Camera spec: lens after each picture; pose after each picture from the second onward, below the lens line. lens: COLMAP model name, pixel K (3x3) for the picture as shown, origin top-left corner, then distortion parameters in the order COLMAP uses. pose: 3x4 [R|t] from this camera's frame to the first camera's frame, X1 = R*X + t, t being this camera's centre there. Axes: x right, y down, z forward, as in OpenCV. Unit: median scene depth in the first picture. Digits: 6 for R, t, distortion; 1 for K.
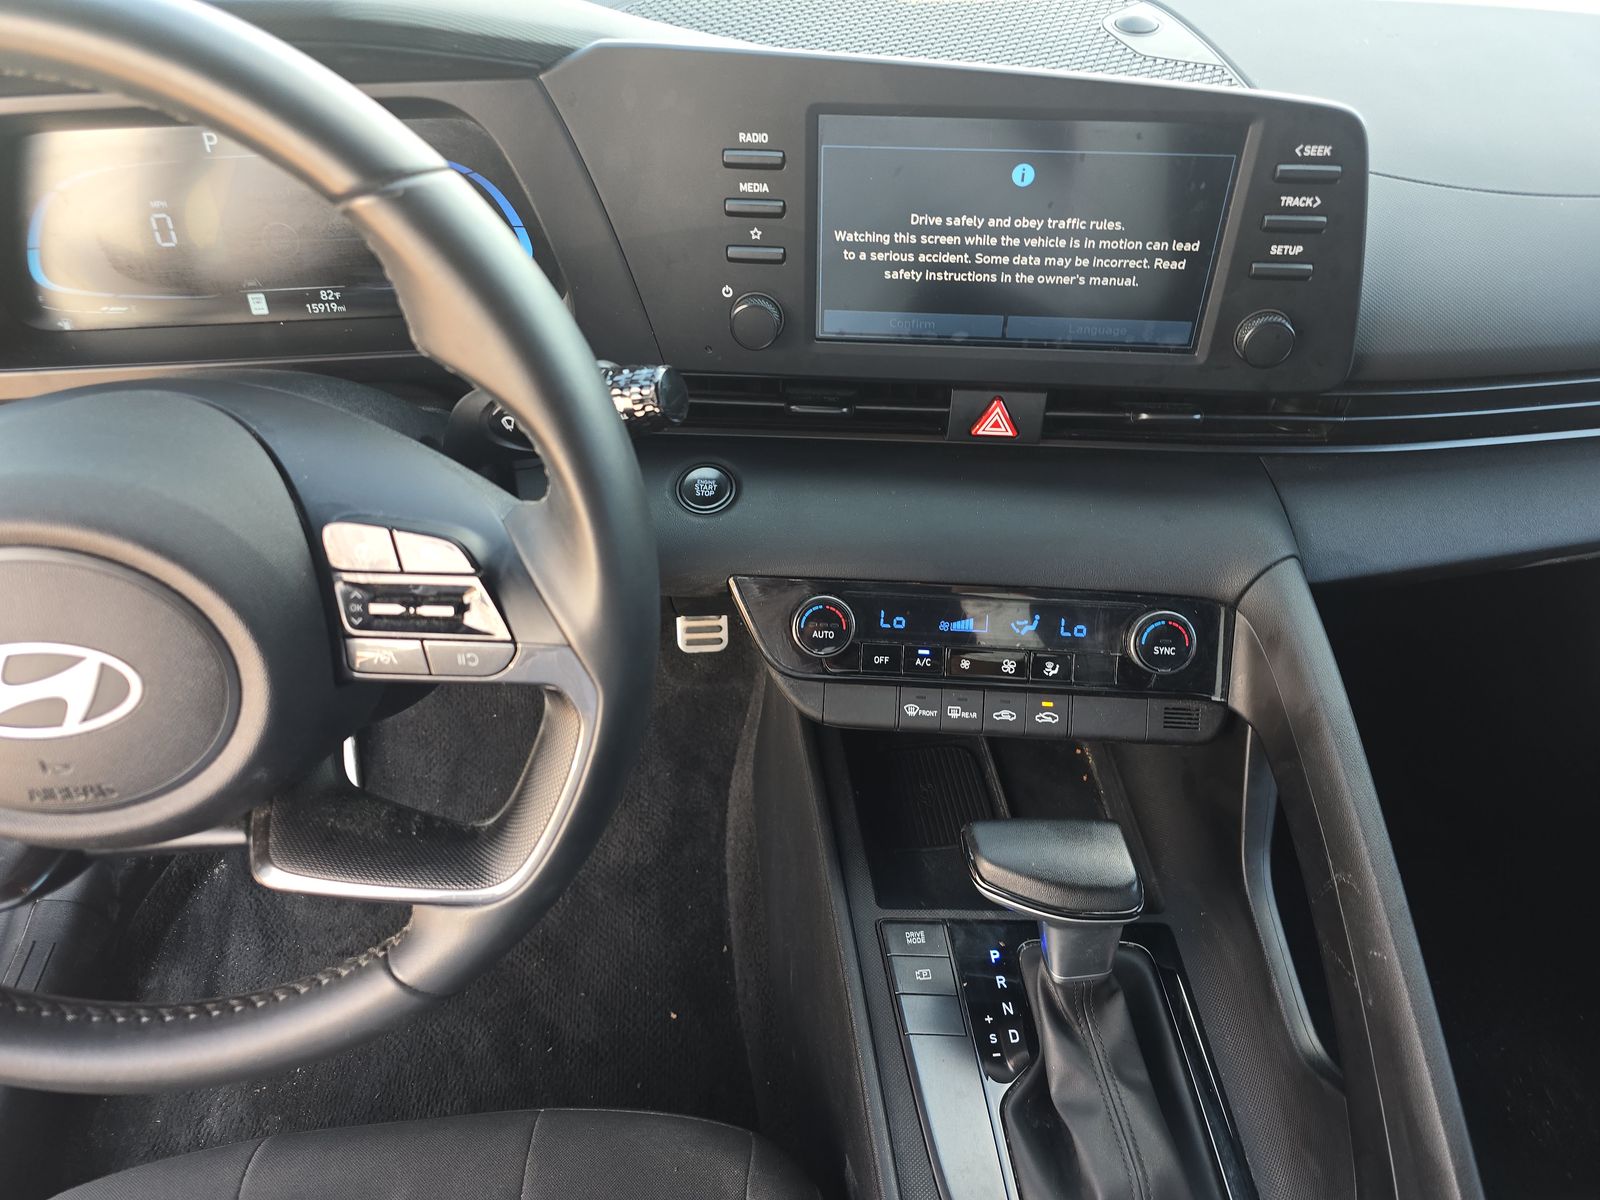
lens RADIAL K [[1065.5, 0, 800.0], [0, 1065.5, 600.0], [0, 0, 1]] dist [0.088146, -0.107273]
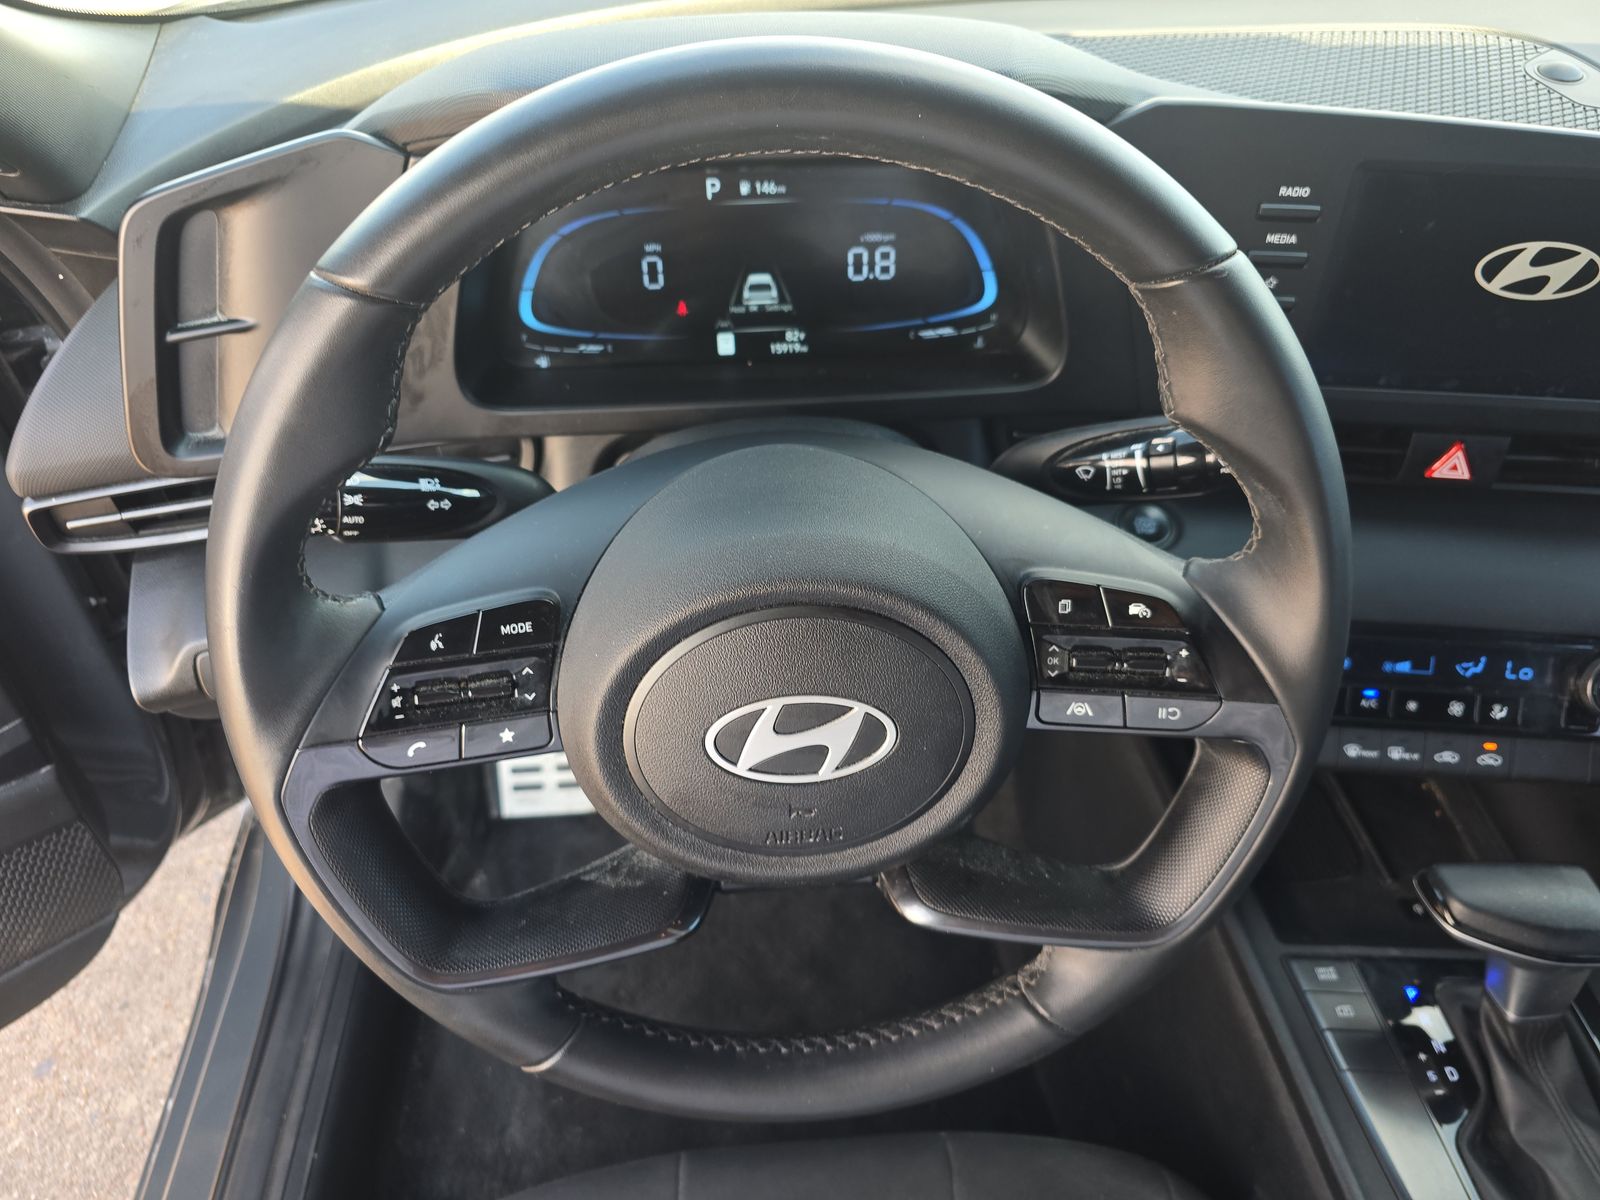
lens RADIAL K [[1086.1, 0, 799.0], [0, 1086.1, 604.1], [0, 0, 1]] dist [0.029634, -0.024624]
pose [[0.999866, 0.013754, -0.008822, -0.420563], [-0.013748, 0.999905, 0.000646, -0.028376], [0.008830, -0.000525, 0.999961, -0.030698]]
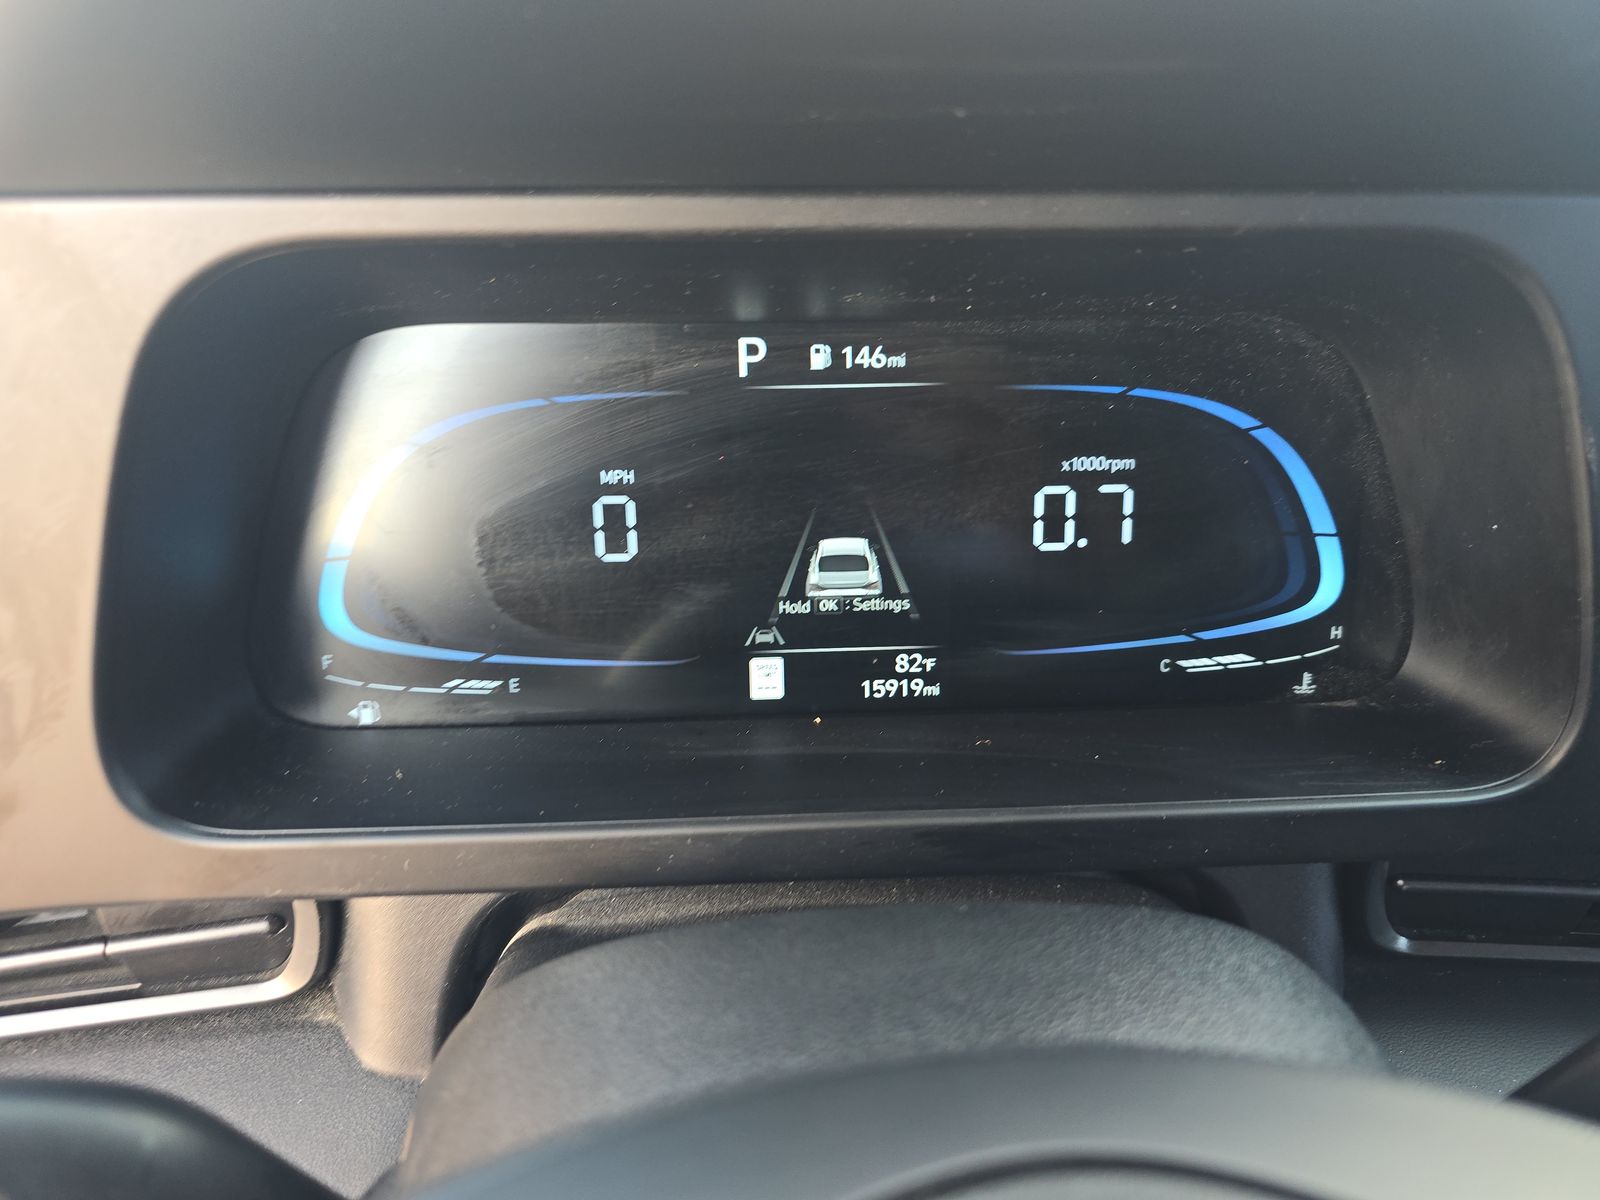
lens RADIAL K [[1065.5, 0, 800.0], [0, 1065.5, 600.0], [0, 0, 1]] dist [0.088146, -0.107273]
pose [[0.999431, 0.024011, -0.023703, -0.477654], [-0.029726, 0.958962, -0.281972, -0.174892], [0.015960, 0.282516, 0.959130, 0.541334]]
